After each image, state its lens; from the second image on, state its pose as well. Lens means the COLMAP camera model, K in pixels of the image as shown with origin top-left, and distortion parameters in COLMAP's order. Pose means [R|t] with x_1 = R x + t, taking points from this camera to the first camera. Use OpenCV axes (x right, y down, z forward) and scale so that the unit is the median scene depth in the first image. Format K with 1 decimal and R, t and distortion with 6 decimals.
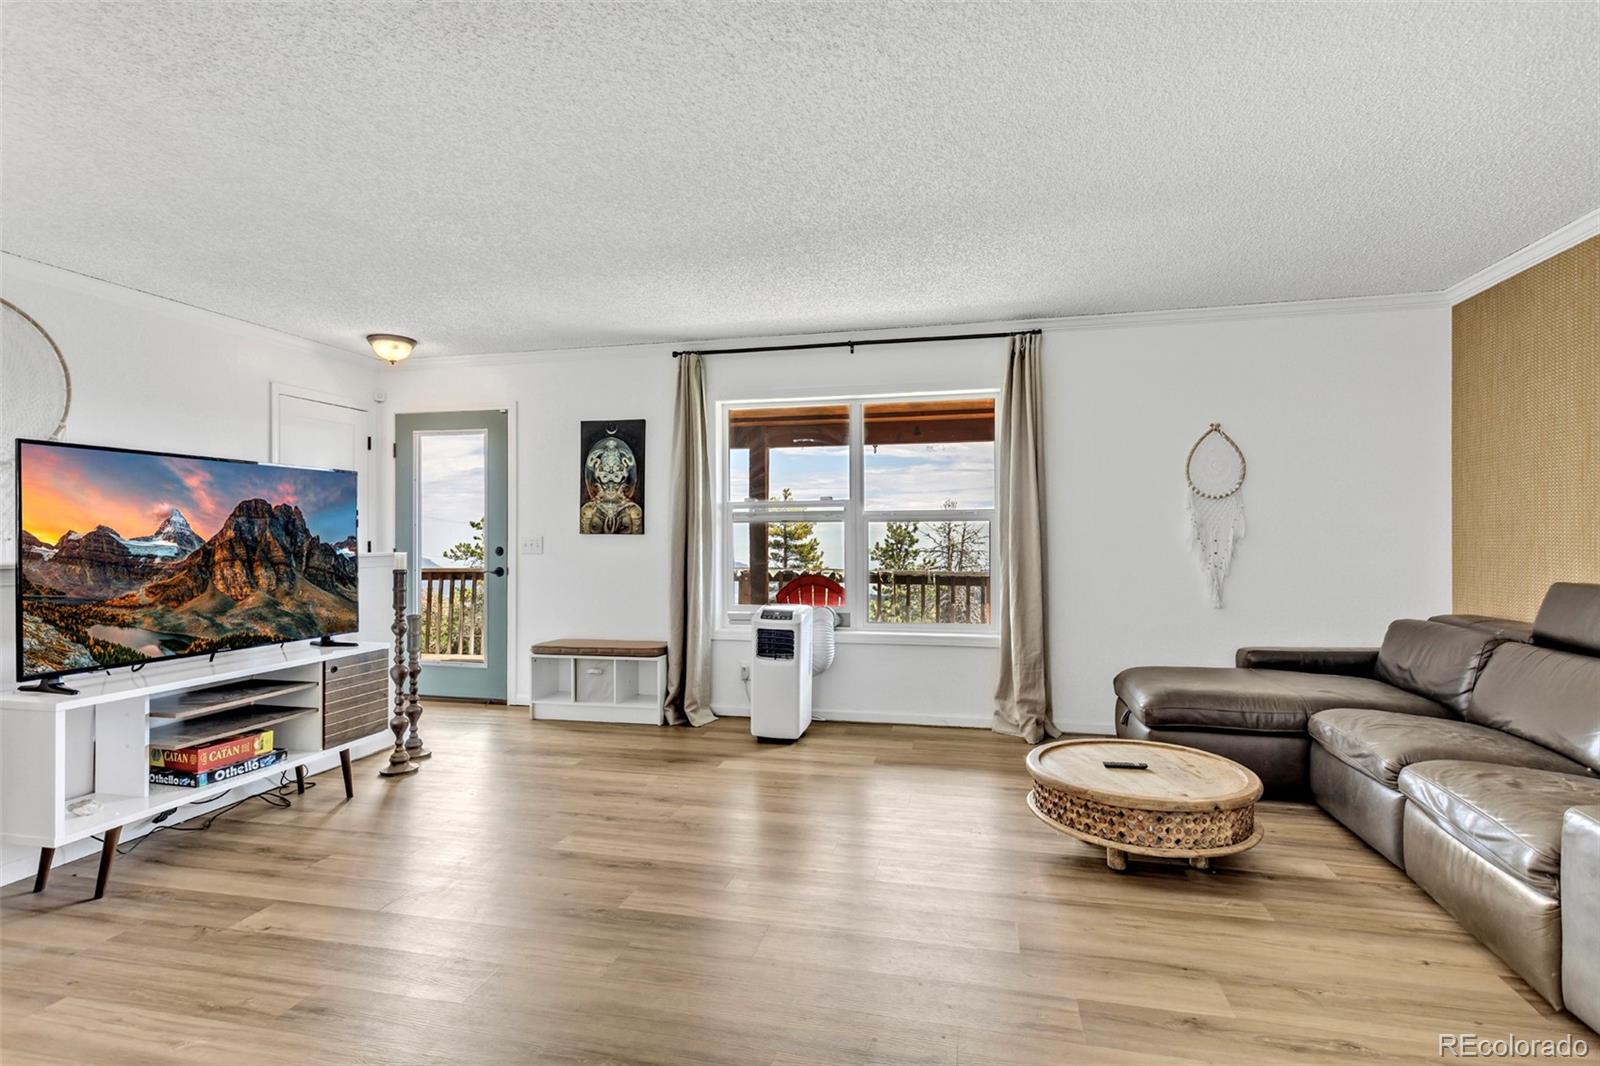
lens RADIAL K [[781.9, 0, 794.6], [0, 781.9, 533.9], [0, 0, 1]] dist [-0.002318, 0.002180]
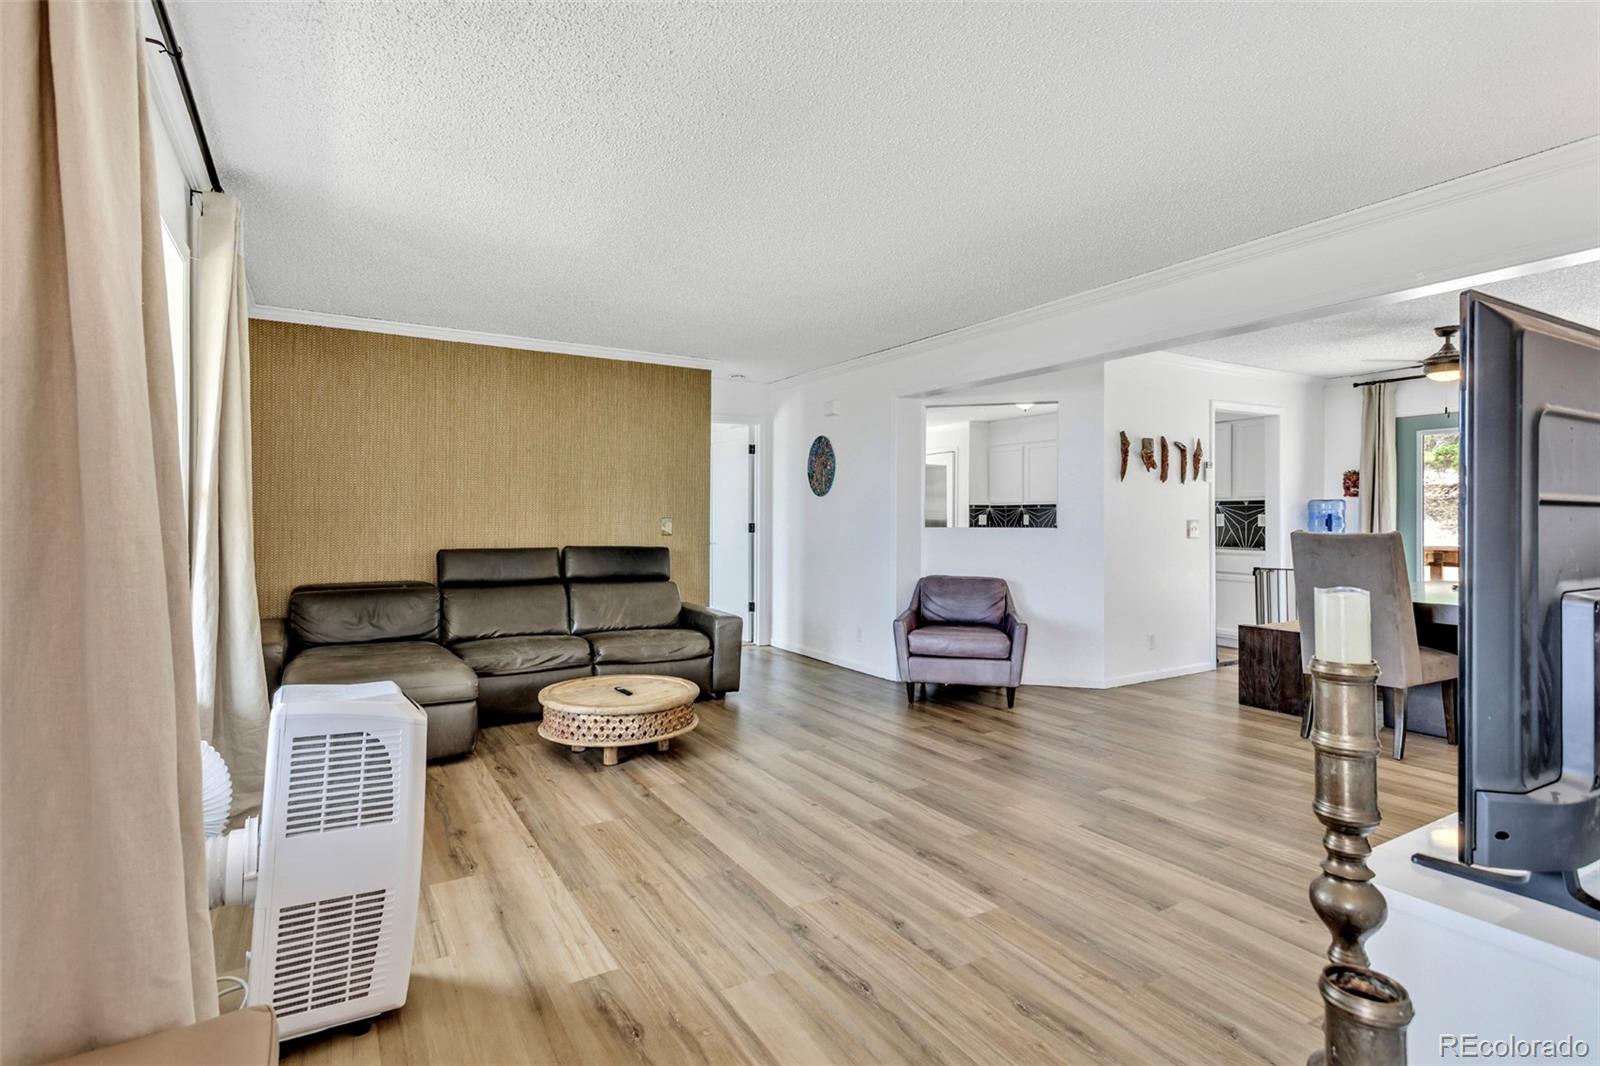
lens RADIAL K [[781.9, 0, 799.4], [0, 781.9, 526.9], [0, 0, 1]] dist [-0.002318, 0.002180]
pose [[-0.711609, -0.002085, 0.702573, -0.365751], [-0.004126, 0.999991, -0.001212, 0.005668], [-0.702564, -0.003761, -0.711611, 0.860153]]
